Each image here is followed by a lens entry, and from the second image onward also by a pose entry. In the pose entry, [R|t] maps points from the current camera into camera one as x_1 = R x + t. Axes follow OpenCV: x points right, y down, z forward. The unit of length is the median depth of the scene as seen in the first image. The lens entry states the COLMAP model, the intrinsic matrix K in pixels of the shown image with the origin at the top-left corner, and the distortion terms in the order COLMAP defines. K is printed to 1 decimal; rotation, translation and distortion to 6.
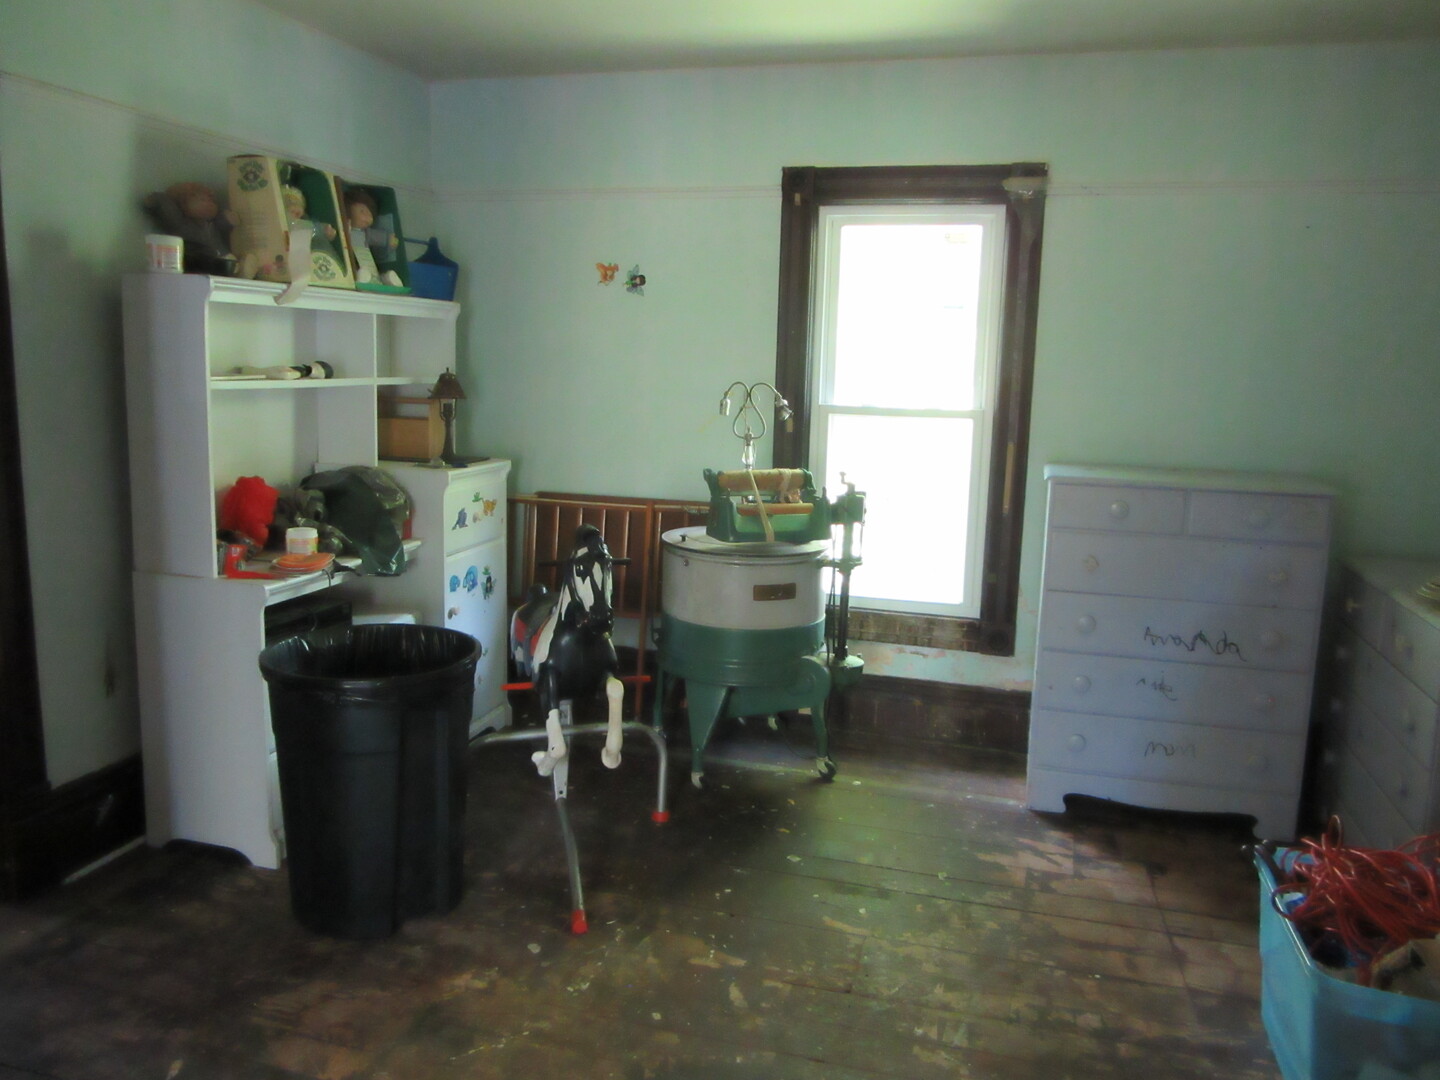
lens RADIAL K [[1066.4, 0, 712.2], [0, 1066.4, 531.9], [0, 0, 1]] dist [-0.046155, 0.037004]
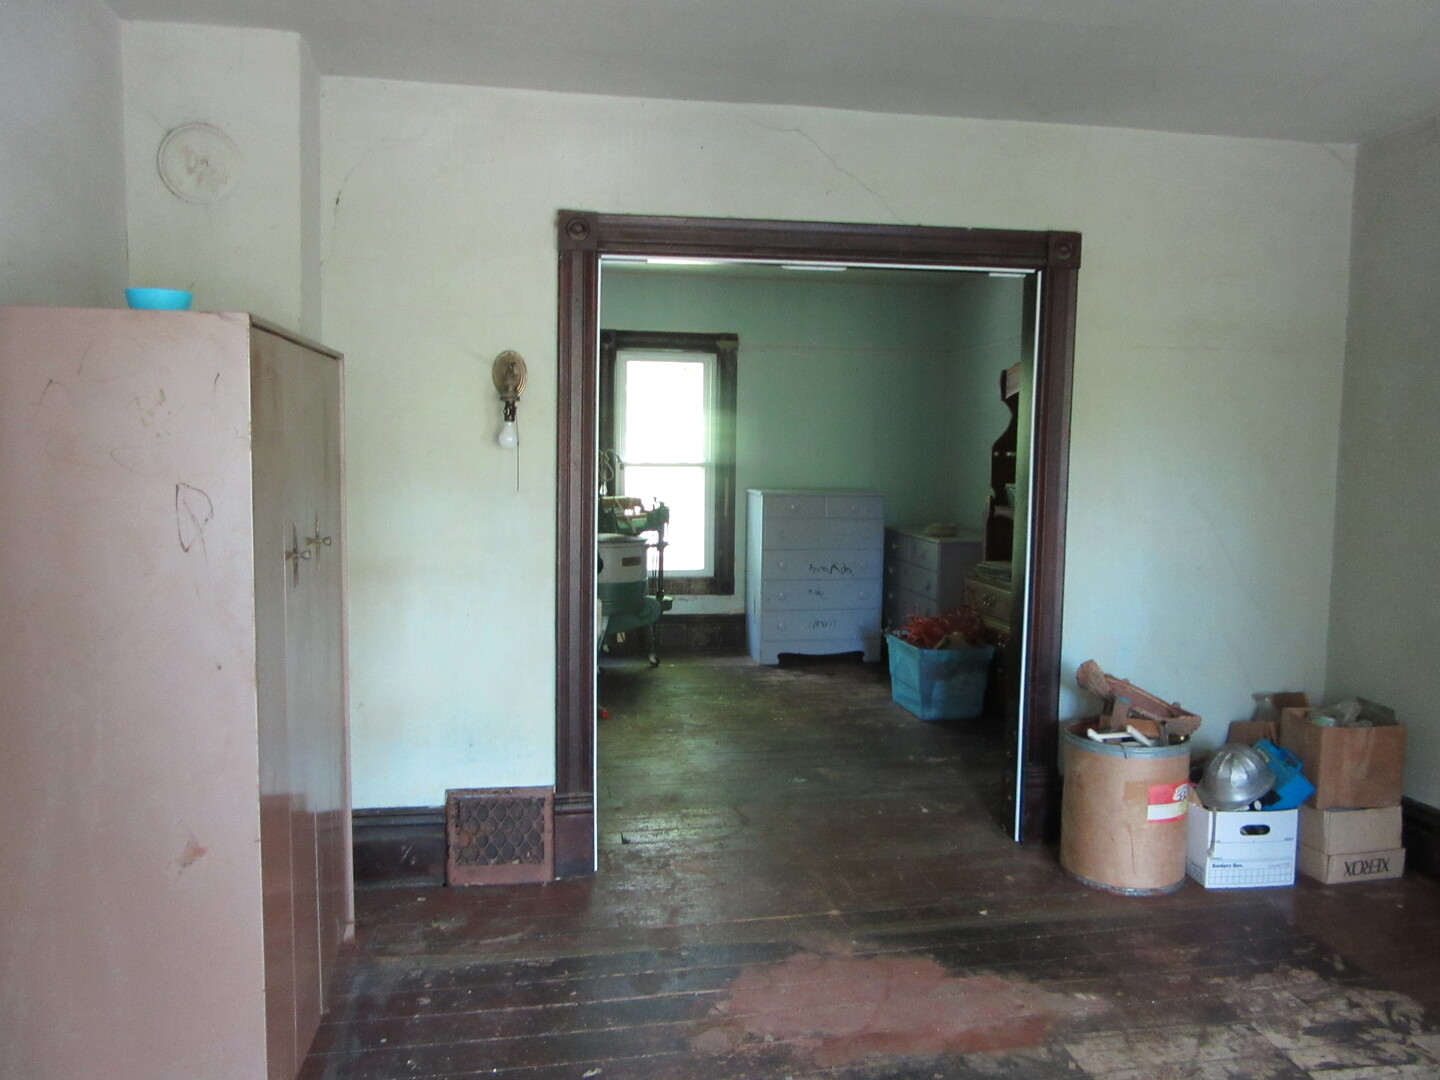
lens RADIAL K [[1066.4, 0, 711.8], [0, 1066.4, 528.2], [0, 0, 1]] dist [-0.046155, 0.037004]
pose [[0.892245, -0.050530, 0.448716, -0.609258], [0.080395, 0.995619, -0.047745, 0.093085], [-0.444337, 0.078675, 0.892398, -0.679958]]
